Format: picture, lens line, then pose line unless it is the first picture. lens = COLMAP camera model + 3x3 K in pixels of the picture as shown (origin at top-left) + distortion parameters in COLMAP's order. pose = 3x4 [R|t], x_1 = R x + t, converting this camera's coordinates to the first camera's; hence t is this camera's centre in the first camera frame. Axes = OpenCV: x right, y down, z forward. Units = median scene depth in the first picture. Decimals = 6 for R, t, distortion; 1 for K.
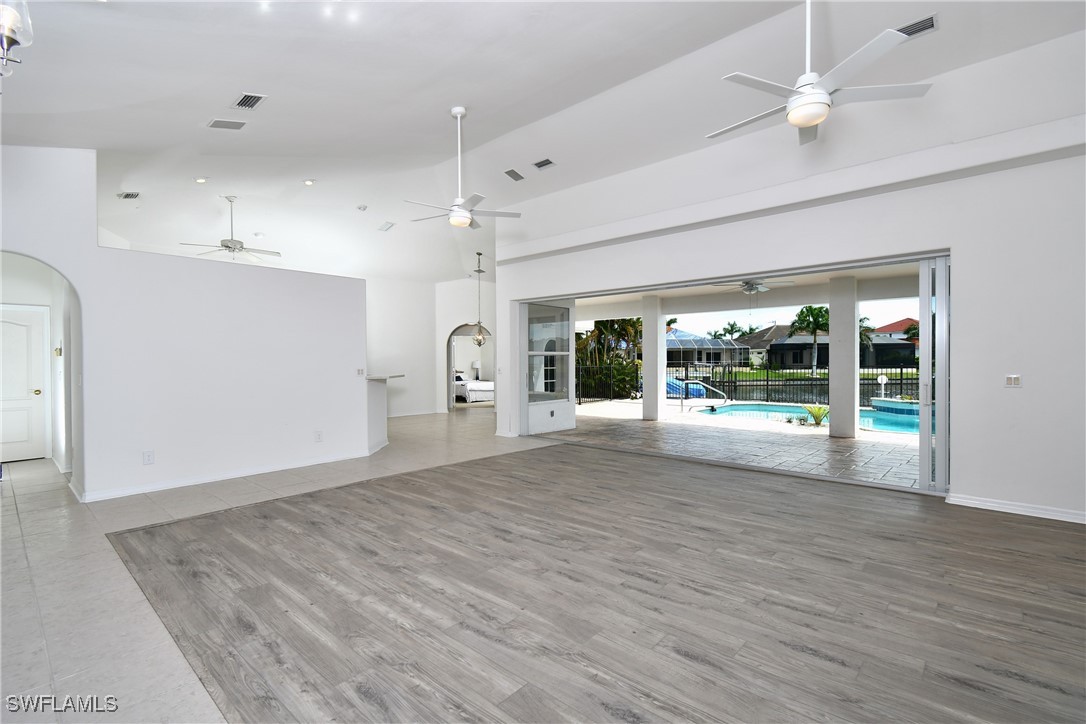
lens RADIAL K [[496.0, 0, 543.0], [0, 496.0, 362.0], [0, 0, 1]] dist [0.005187, -0.000514]
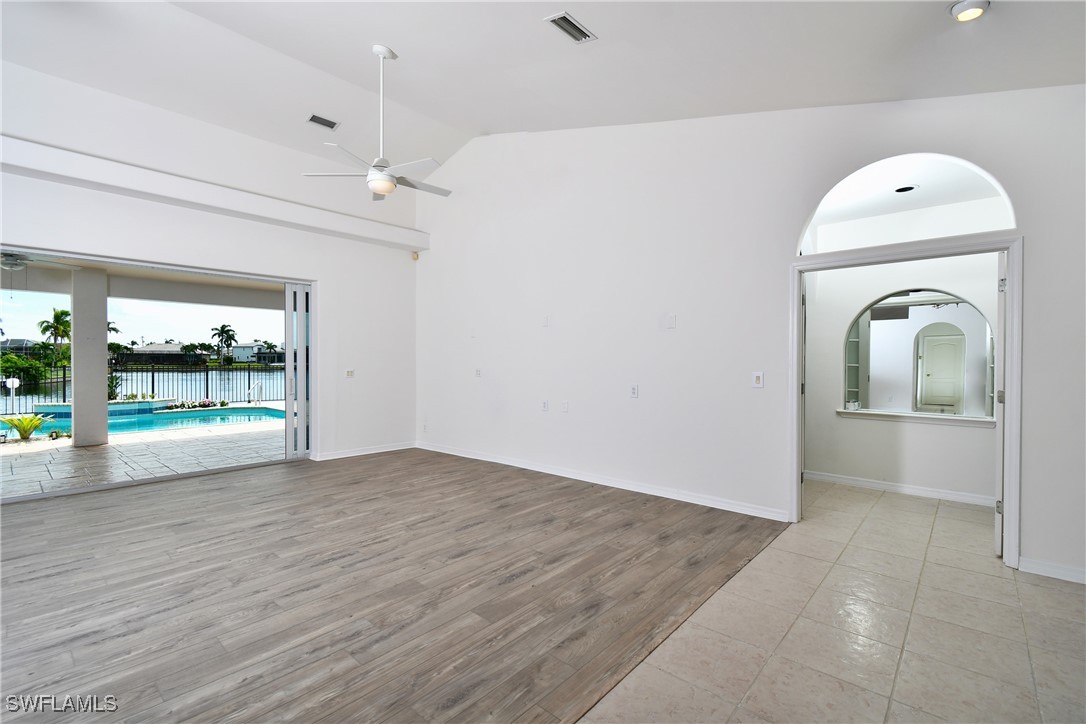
lens RADIAL K [[482.2, 0, 553.7], [0, 482.2, 364.1], [0, 0, 1]] dist [-0.001846, -0.001170]
pose [[-0.019978, -0.004003, 0.999792, -0.774973], [0.001690, 0.999990, 0.004038, 0.005886], [-0.999799, 0.001770, -0.019971, 0.496325]]
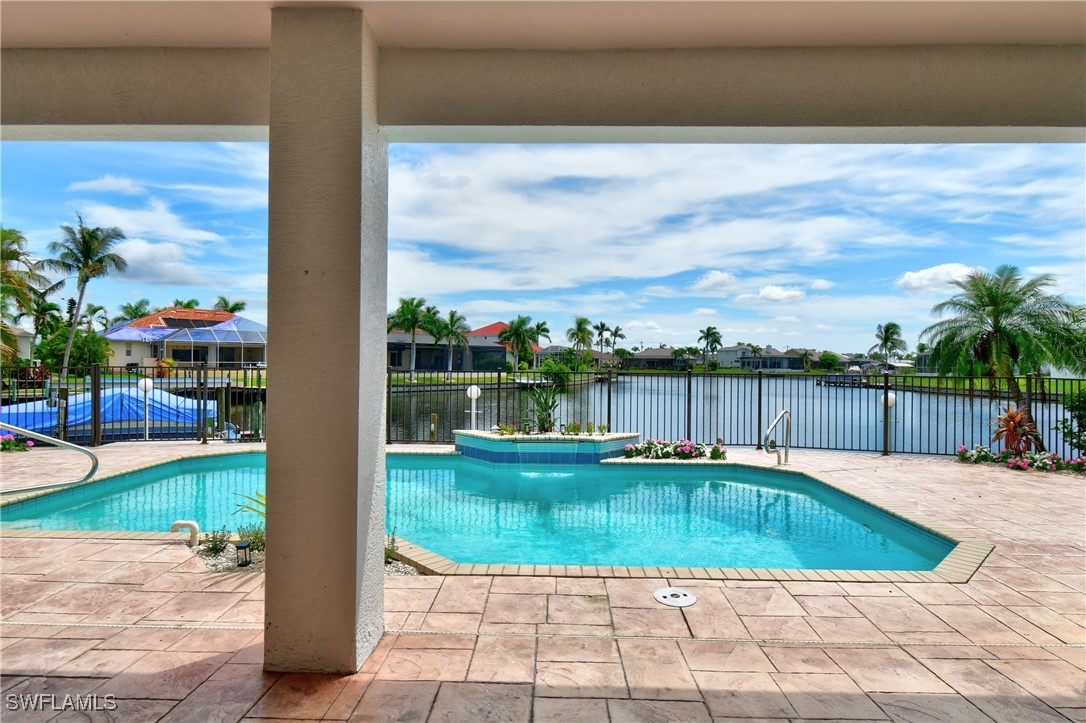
lens RADIAL K [[572.9, 0, 543.0], [0, 572.9, 361.5], [0, 0, 1]] dist [0.001295, 0.000408]
pose [[0.758768, 0.013328, 0.651225, 1.380684], [-0.010291, 0.999911, -0.008474, 0.006155], [-0.651280, -0.000272, 0.758838, 1.957503]]
